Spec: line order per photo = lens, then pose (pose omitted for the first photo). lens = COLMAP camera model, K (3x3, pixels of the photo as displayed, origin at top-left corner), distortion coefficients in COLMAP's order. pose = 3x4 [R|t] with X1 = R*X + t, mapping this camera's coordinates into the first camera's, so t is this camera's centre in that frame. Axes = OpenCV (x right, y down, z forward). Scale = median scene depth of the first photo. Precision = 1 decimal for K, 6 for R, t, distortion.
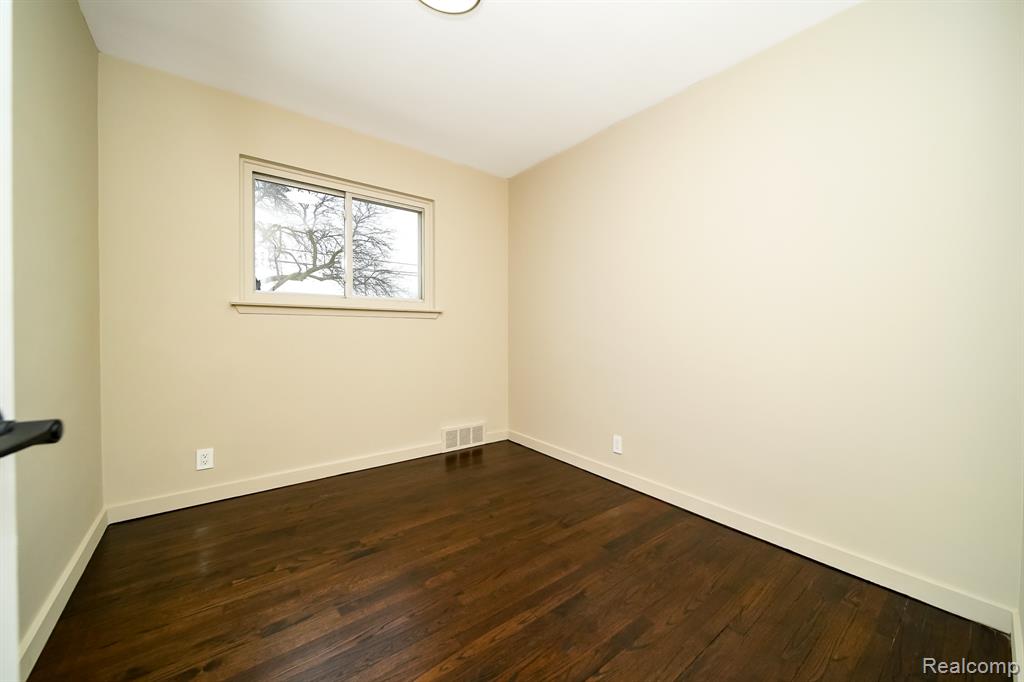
lens RADIAL K [[371.1, 0, 577.9], [0, 371.1, 339.6], [0, 0, 1]] dist [0.000006, 0.000339]
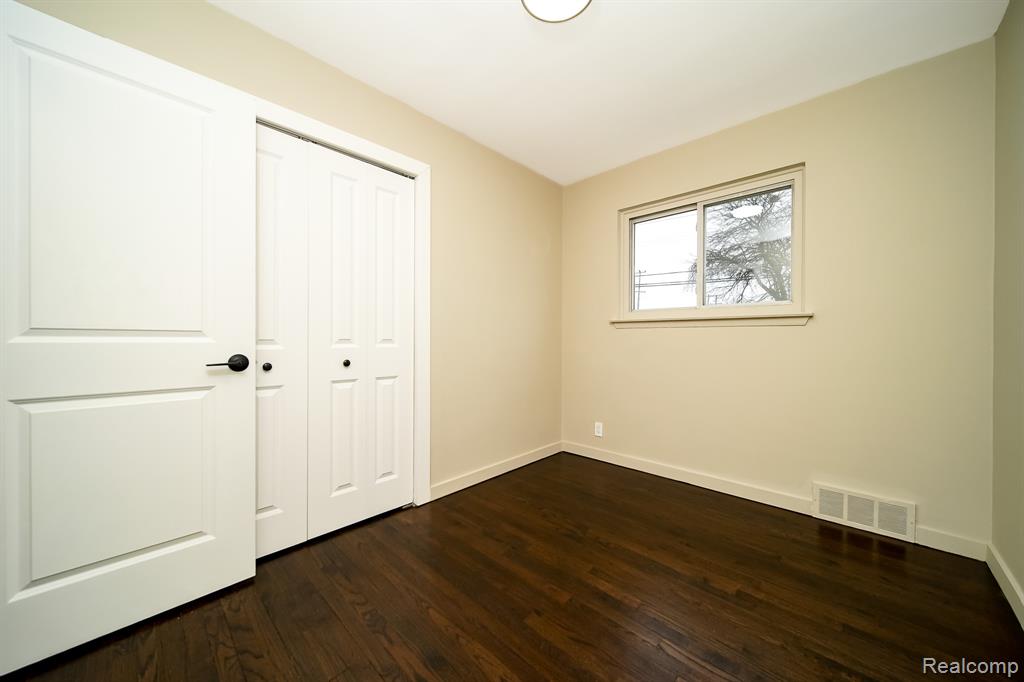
lens RADIAL K [[371.1, 0, 519.9], [0, 371.1, 338.3], [0, 0, 1]] dist [0.000006, 0.000339]
pose [[0.068867, -0.009975, -0.997576, 0.505805], [-0.023909, 0.999646, -0.011646, -0.013478], [0.997339, 0.024653, 0.068604, 0.680009]]
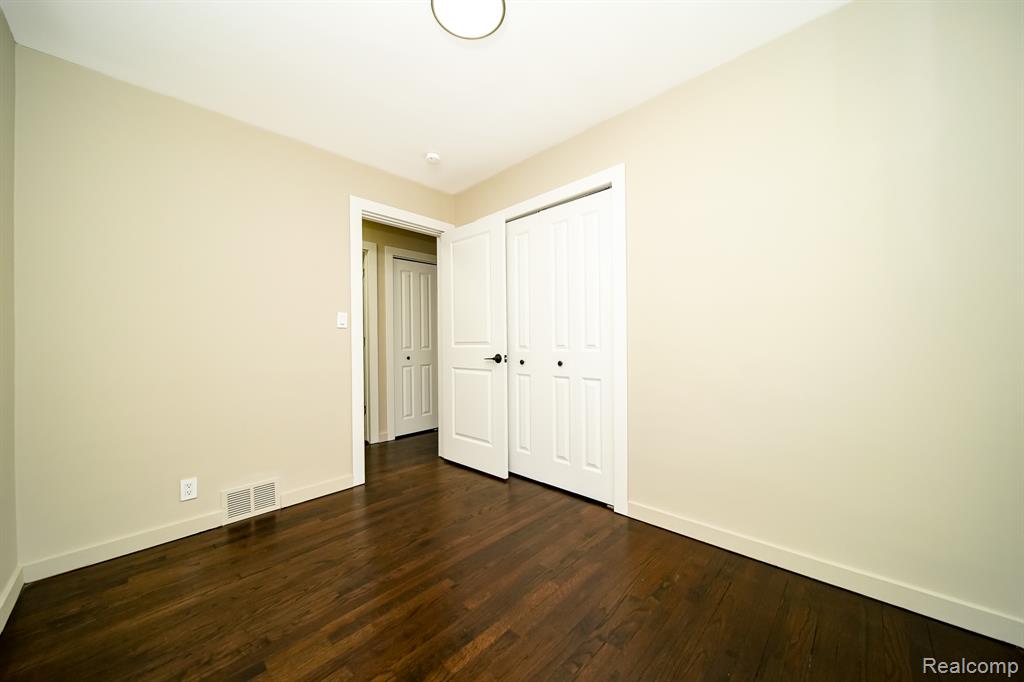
lens RADIAL K [[371.1, 0, 509.9], [0, 371.1, 340.6], [0, 0, 1]] dist [0.000006, 0.000339]
pose [[-0.999351, 0.001028, -0.036005, -0.348507], [0.000489, 0.999887, 0.014997, -0.050354], [0.036016, 0.014970, -0.999239, 1.641766]]
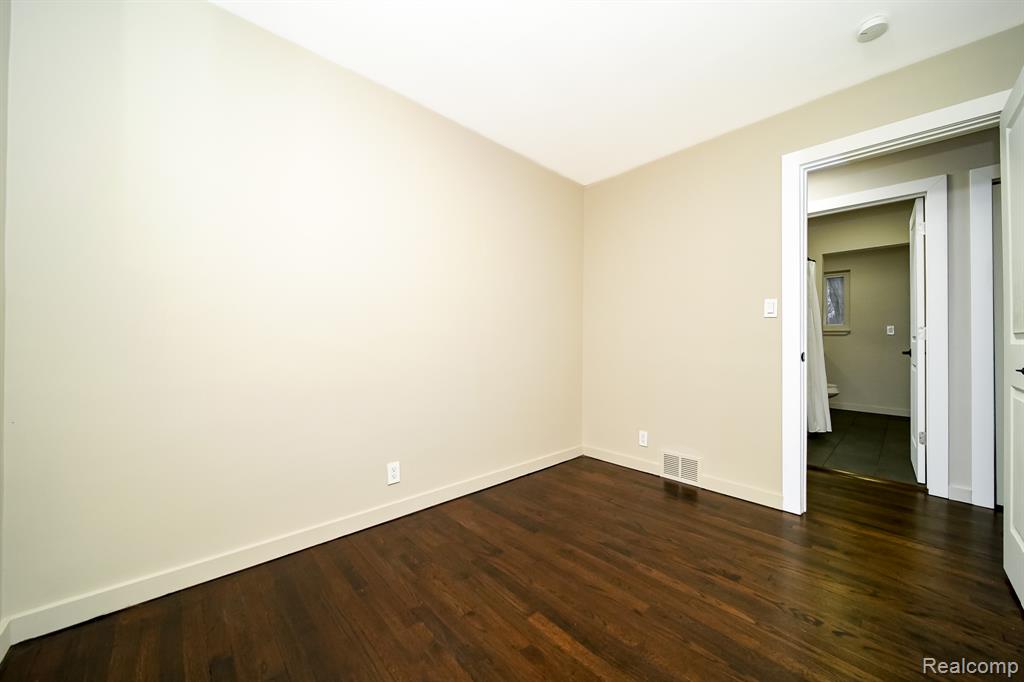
lens RADIAL K [[371.1, 0, 503.3], [0, 371.1, 336.3], [0, 0, 1]] dist [0.000006, 0.000339]
pose [[0.037575, -0.004504, 0.999284, -1.011665], [0.013868, 0.999896, 0.003985, -0.031931], [-0.999198, 0.013709, 0.037633, 1.017964]]
